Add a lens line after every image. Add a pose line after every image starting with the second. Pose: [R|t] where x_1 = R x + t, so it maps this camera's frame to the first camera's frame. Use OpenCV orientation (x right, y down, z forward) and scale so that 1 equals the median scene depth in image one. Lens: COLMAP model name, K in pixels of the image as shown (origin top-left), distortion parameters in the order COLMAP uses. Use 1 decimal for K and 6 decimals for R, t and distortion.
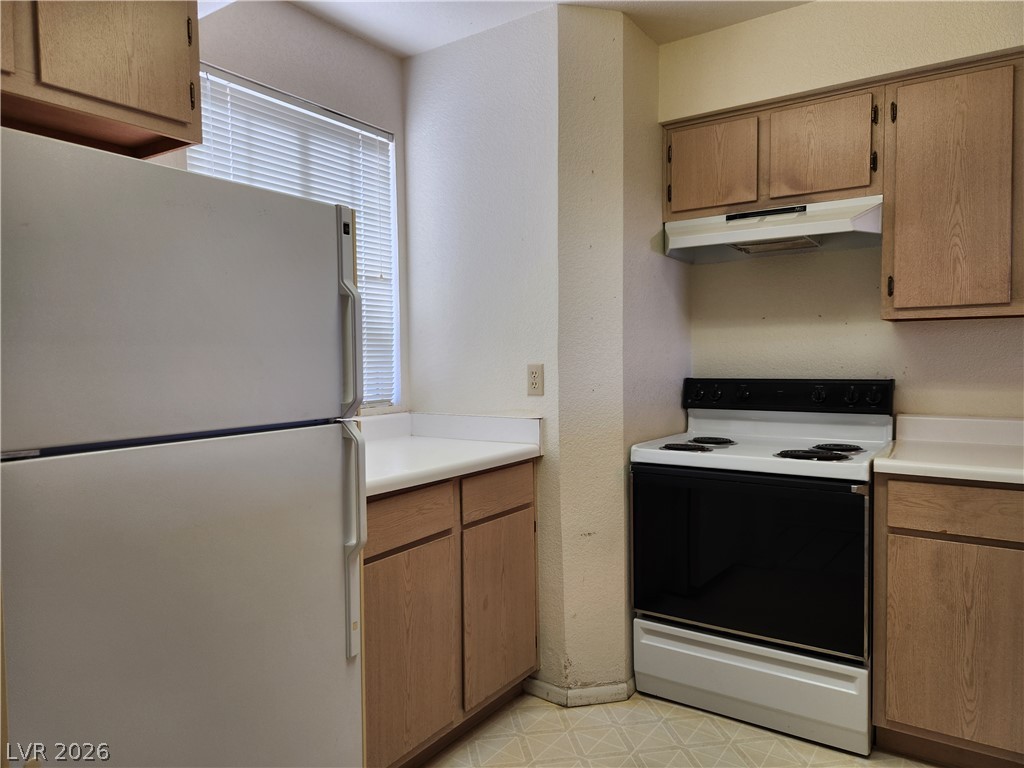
lens RADIAL K [[691.9, 0, 512.0], [0, 691.9, 384.0], [0, 0, 1]] dist [0.066897, -0.068654]
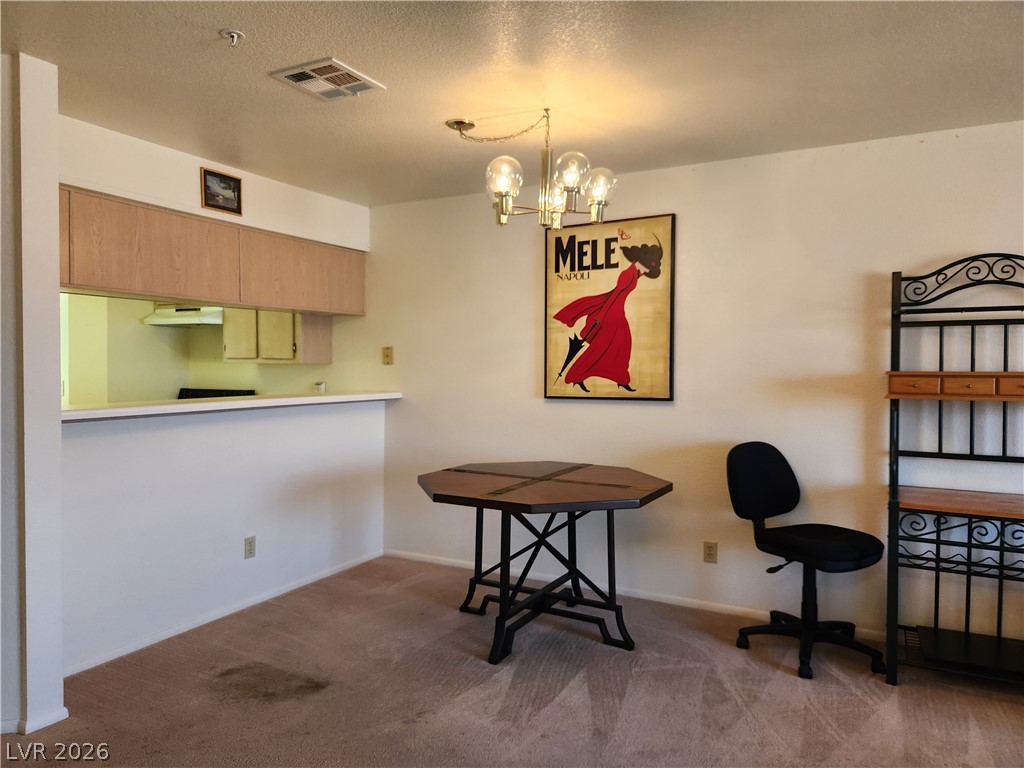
lens RADIAL K [[691.8, 0, 512.0], [0, 691.8, 384.0], [0, 0, 1]] dist [0.064220, -0.062883]
pose [[0.993909, 0.016960, 0.108895, 1.154557], [-0.015522, 0.999781, -0.014033, -0.006824], [-0.109110, 0.012257, 0.993954, -1.248103]]
